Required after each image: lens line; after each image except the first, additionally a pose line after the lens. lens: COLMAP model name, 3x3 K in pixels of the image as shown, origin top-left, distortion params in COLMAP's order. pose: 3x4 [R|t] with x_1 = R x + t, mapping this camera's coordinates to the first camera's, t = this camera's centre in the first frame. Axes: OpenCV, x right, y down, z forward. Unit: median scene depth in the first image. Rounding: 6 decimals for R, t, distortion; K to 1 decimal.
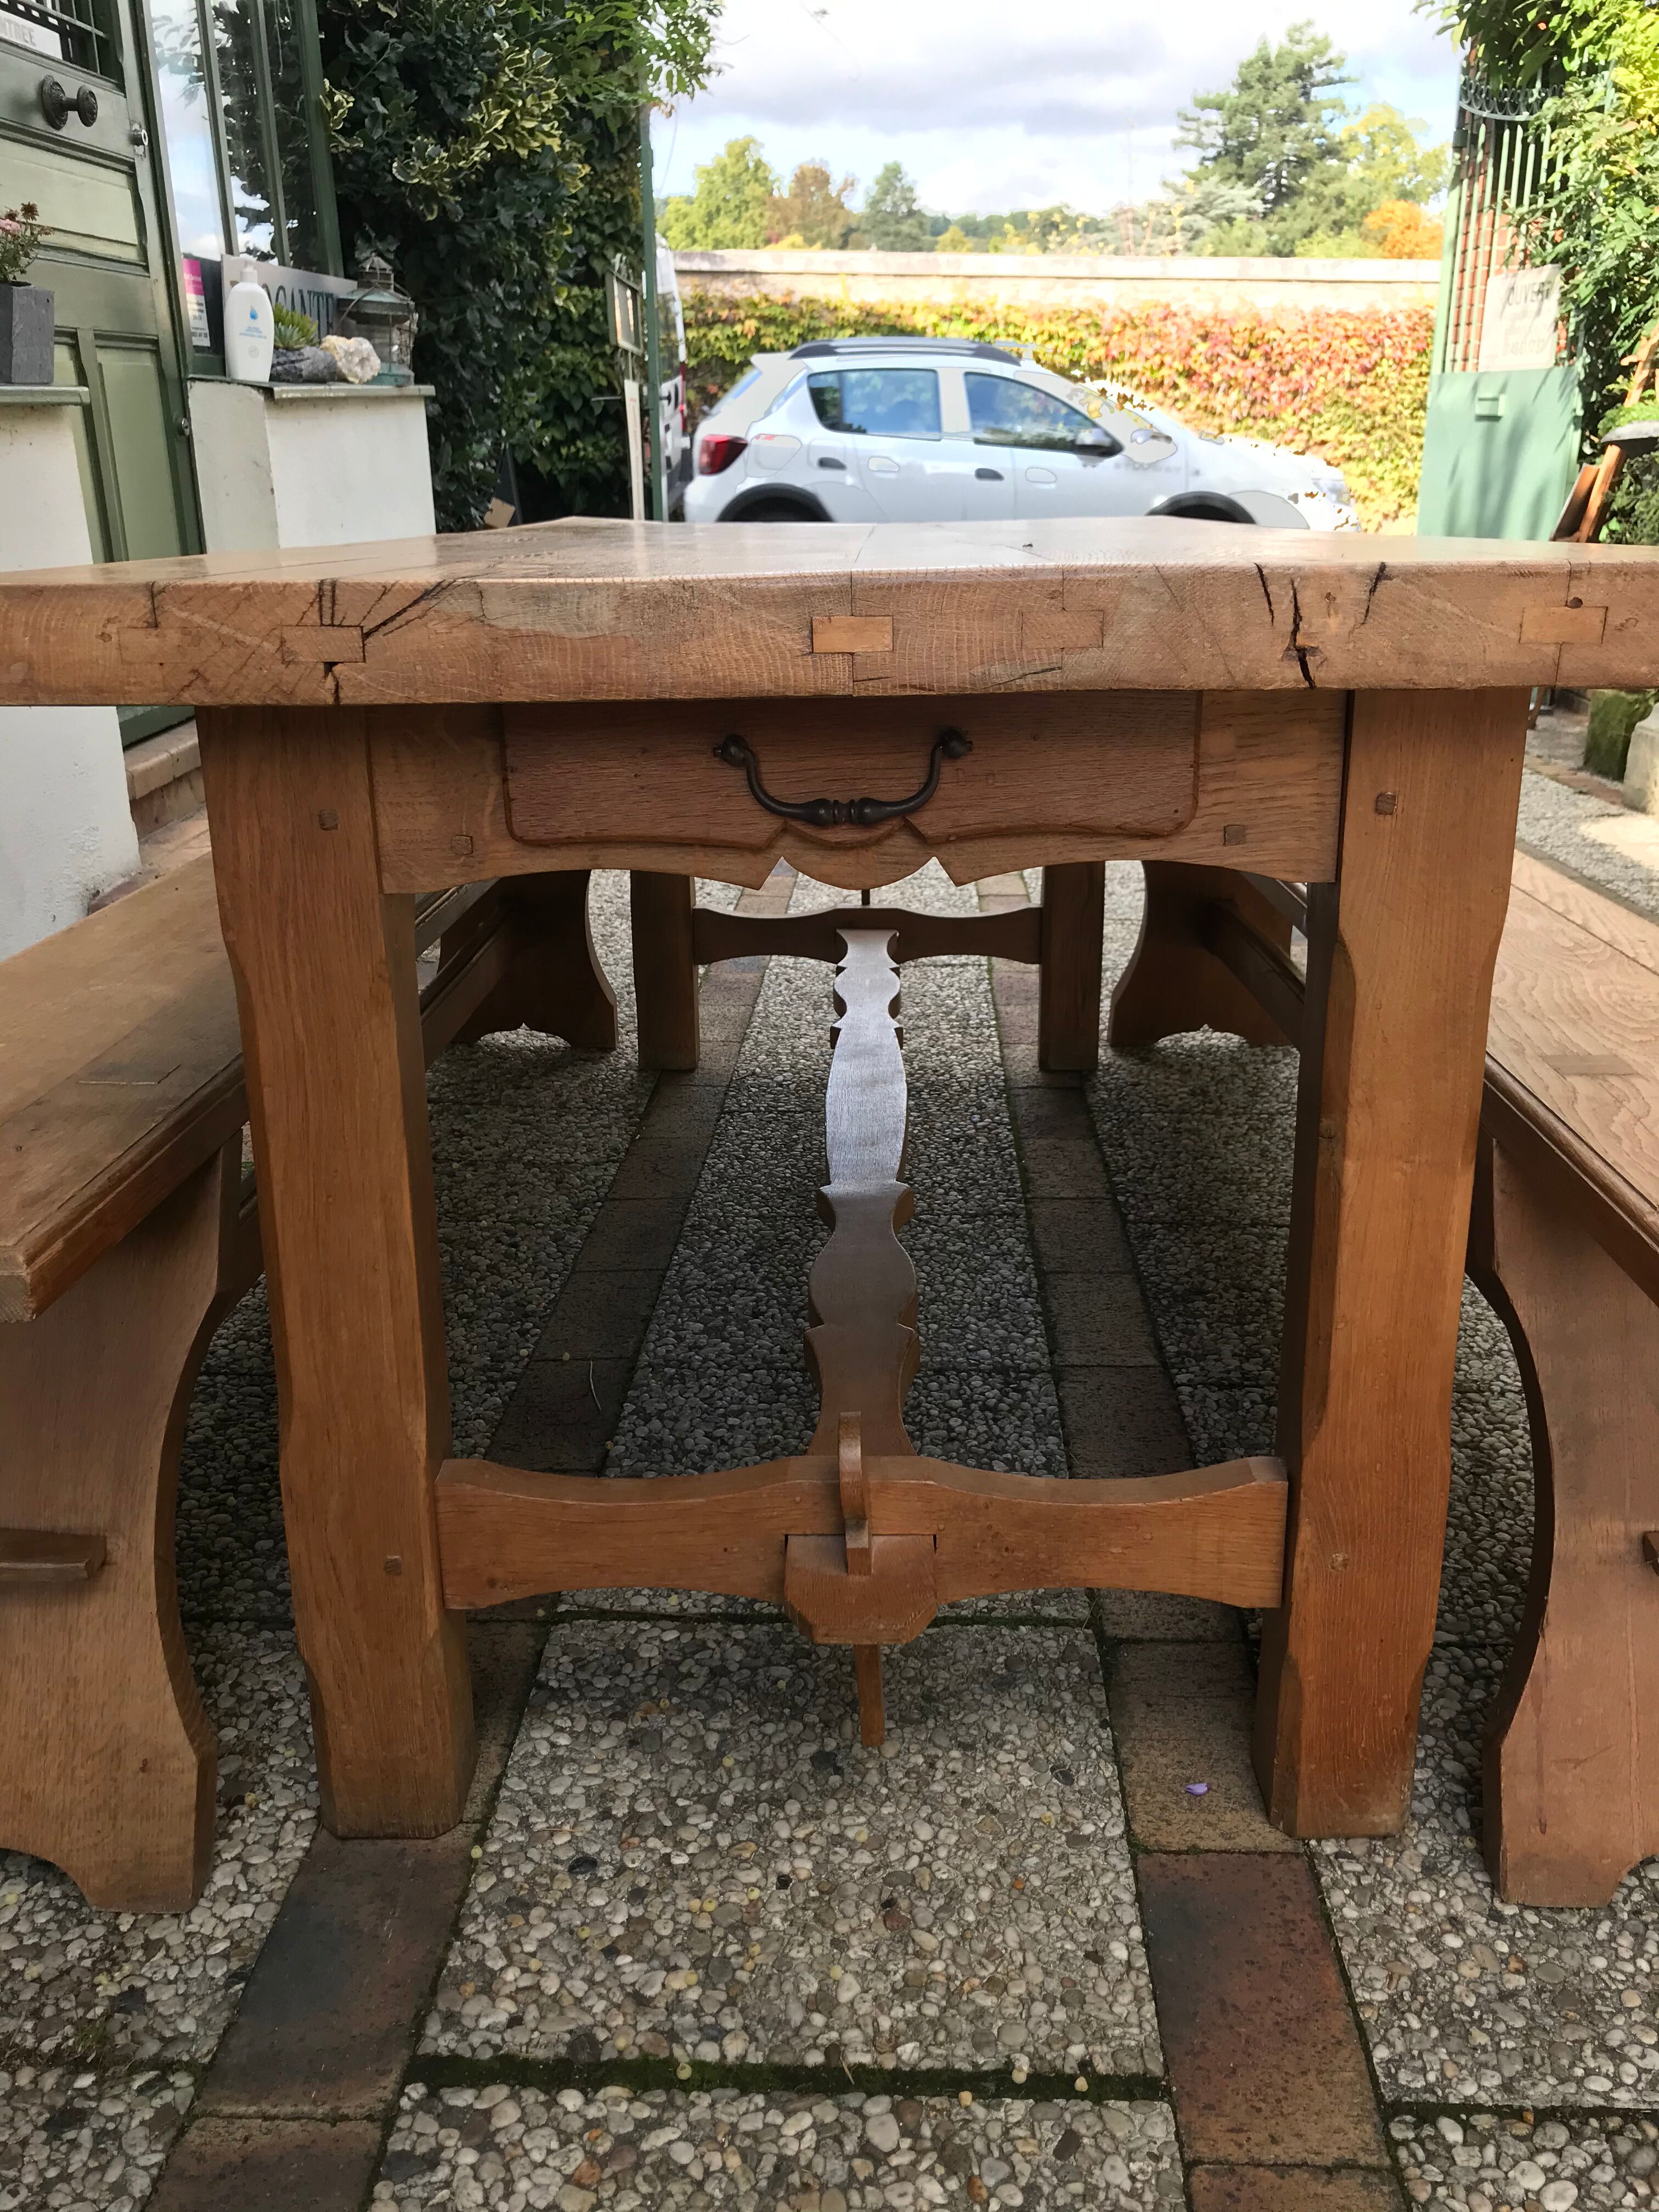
lens RADIAL K [[1849.6, 0, 829.5], [0, 1849.6, 1106.0], [0, 0, 1]] dist [-0.027986, 0.068803]
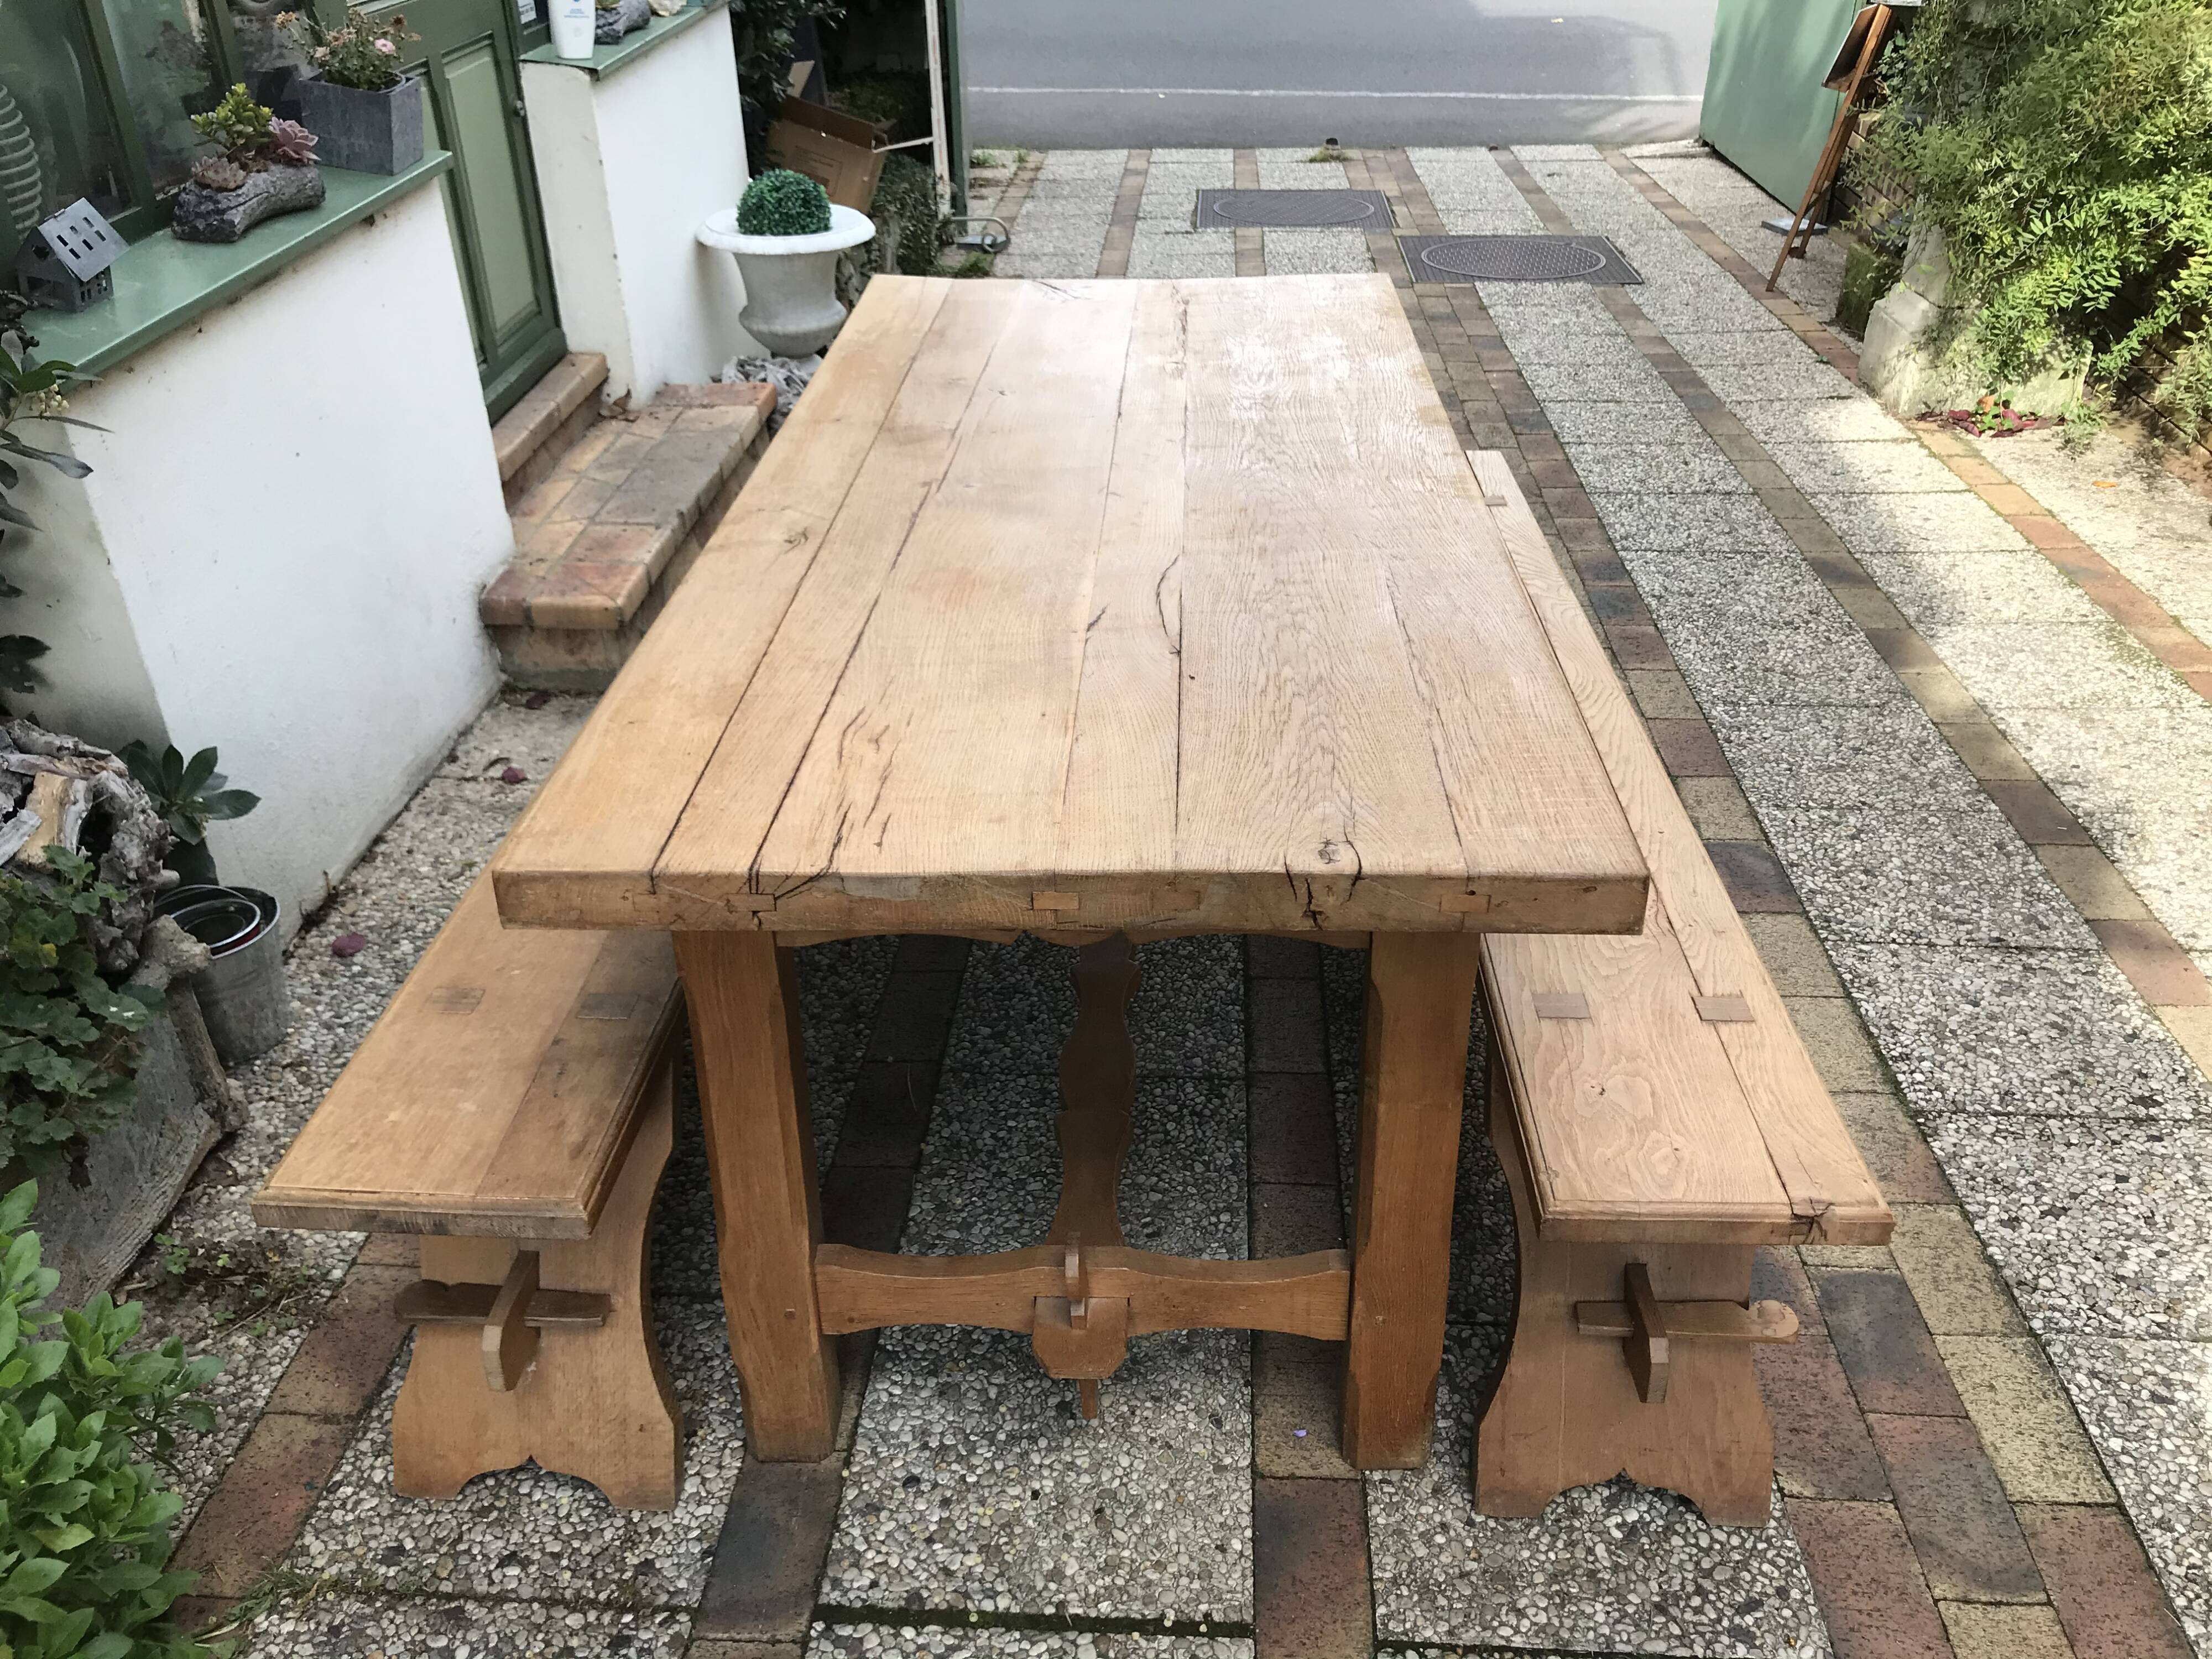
lens RADIAL K [[1851.3, 0, 1092.2], [0, 1851.3, 834.9], [0, 0, 1]] dist [-0.017635, 0.071590]
pose [[0.999680, 0.002183, -0.025199, 0.065307], [0.002537, 0.982595, 0.185745, -0.454848], [0.025165, -0.185749, 0.982275, -0.491397]]
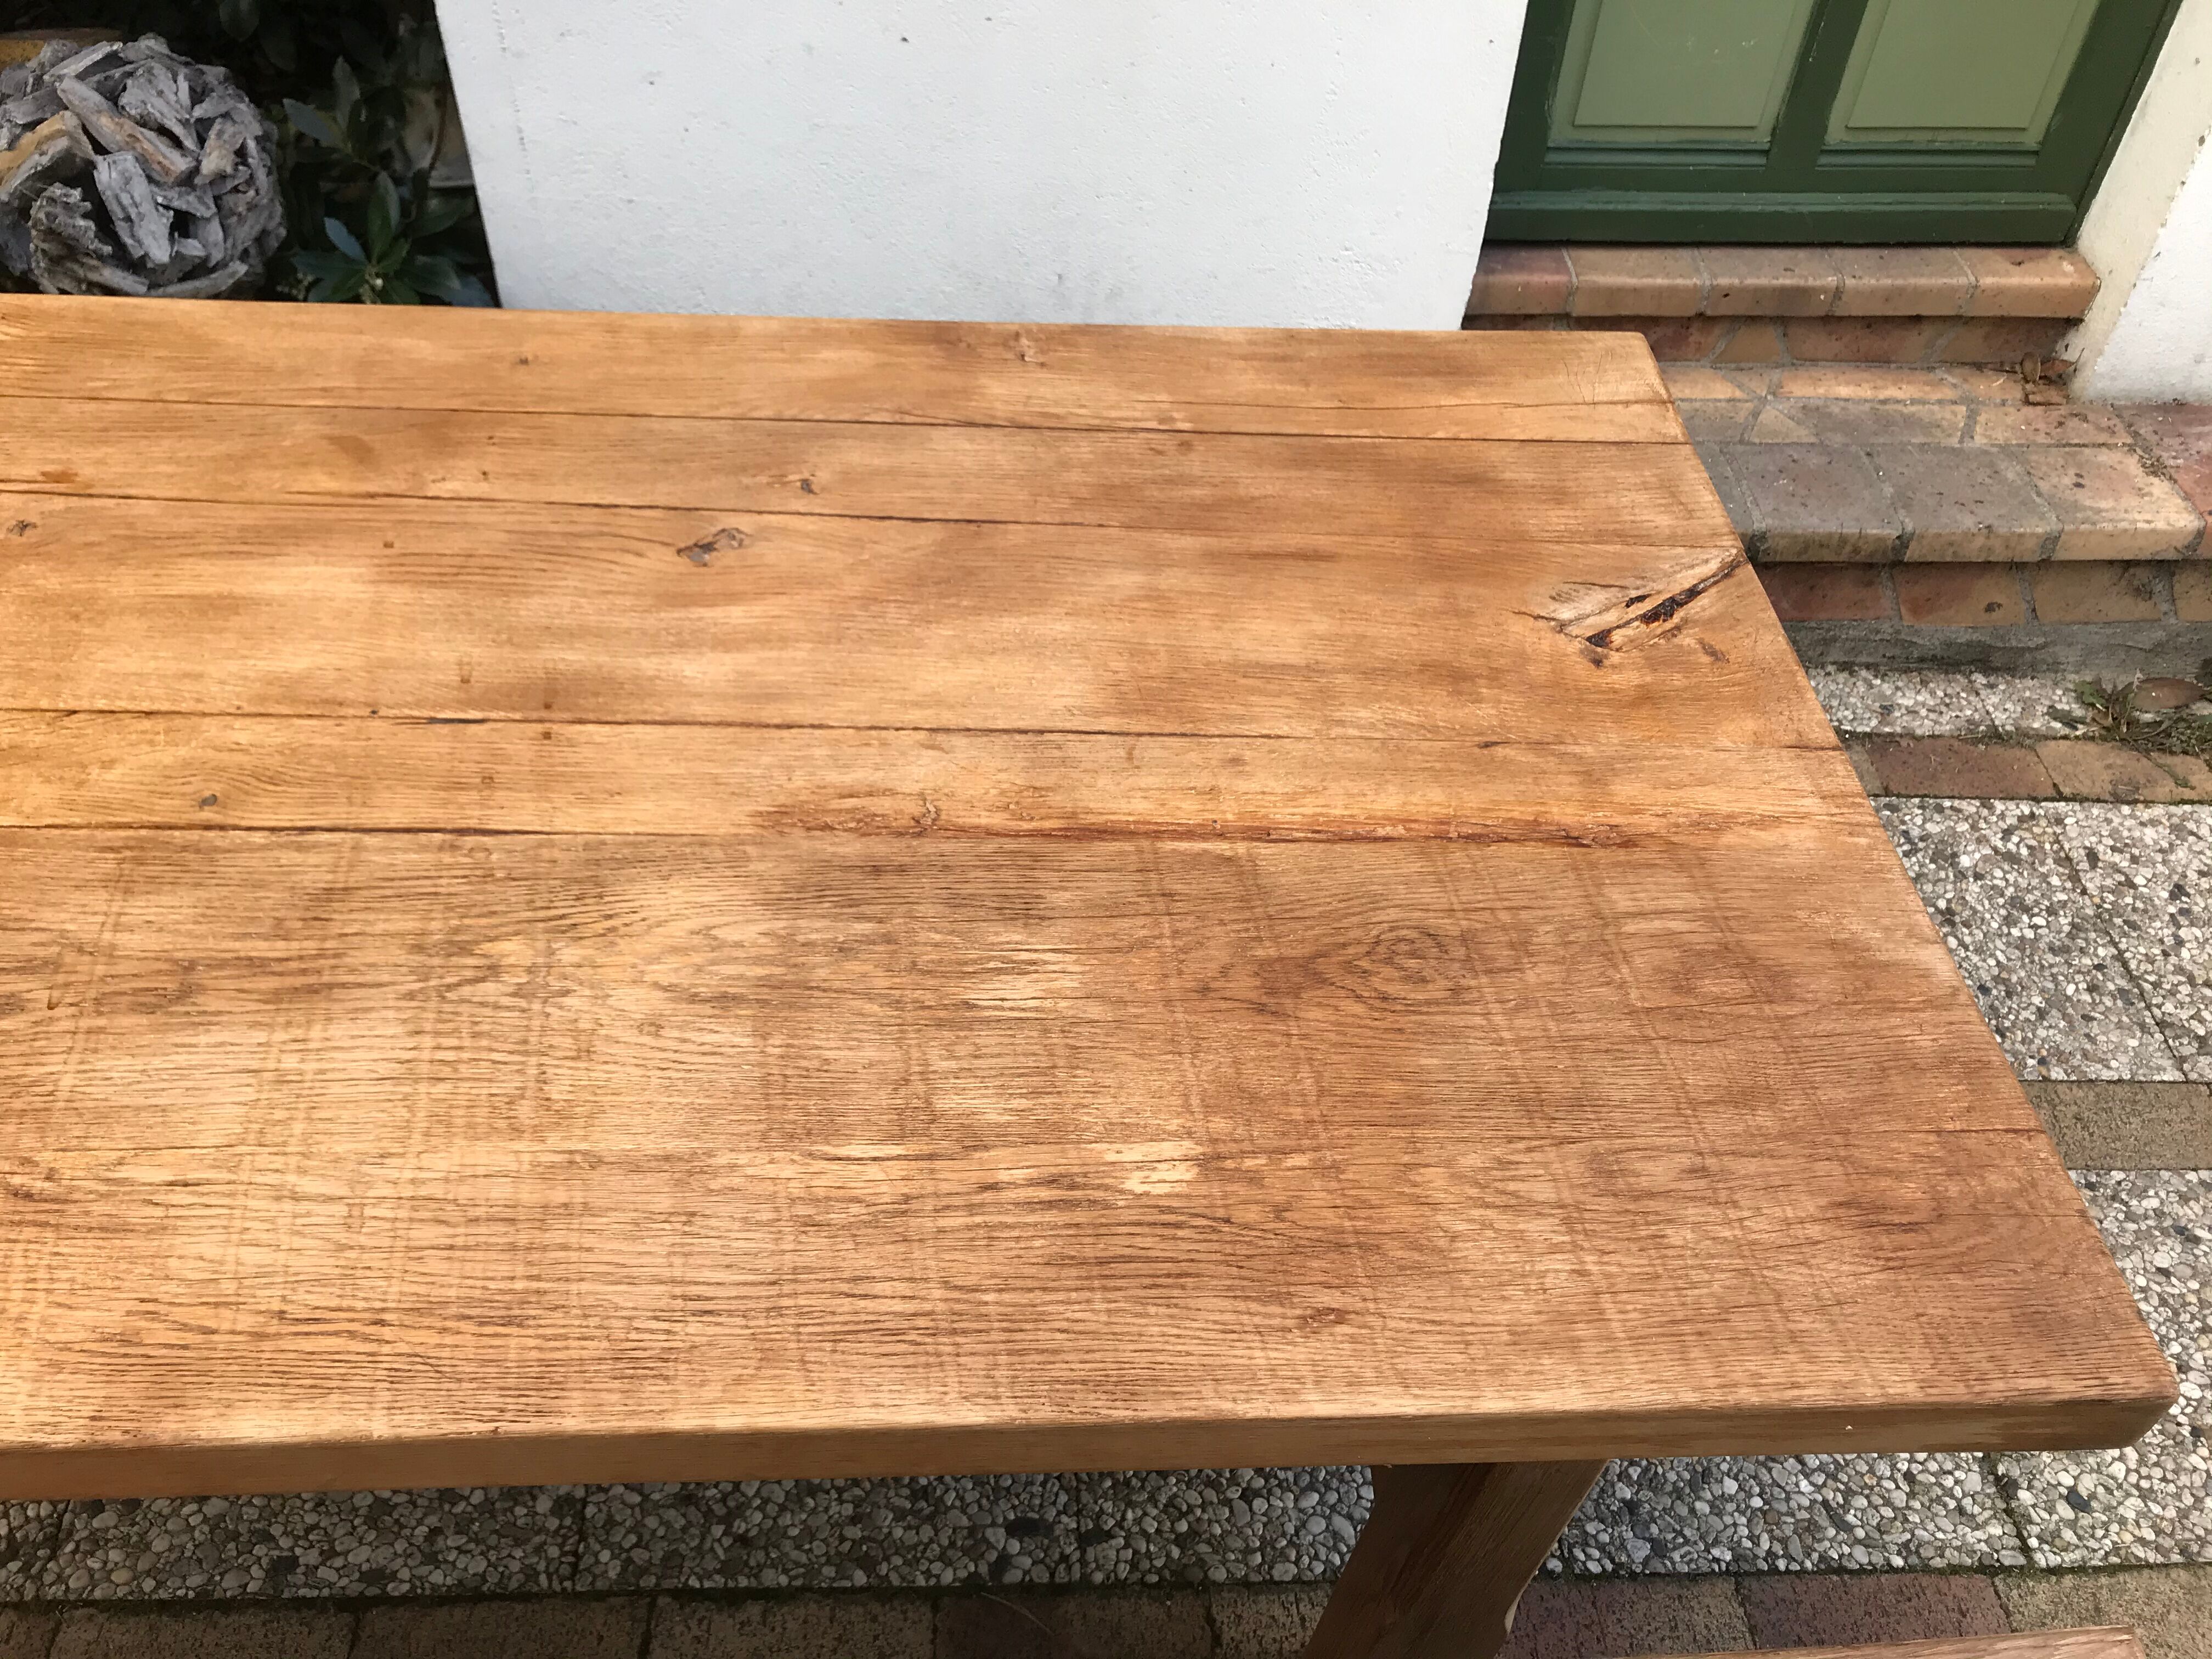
lens RADIAL K [[1835.2, 0, 1076.0], [0, 1835.2, 840.5], [0, 0, 1]] dist [0.031382, -0.044020]
pose [[0.088858, 0.735397, -0.671785, 0.722471], [-0.388015, 0.646730, 0.656647, -1.224232], [0.917359, 0.202315, 0.342812, 1.700059]]
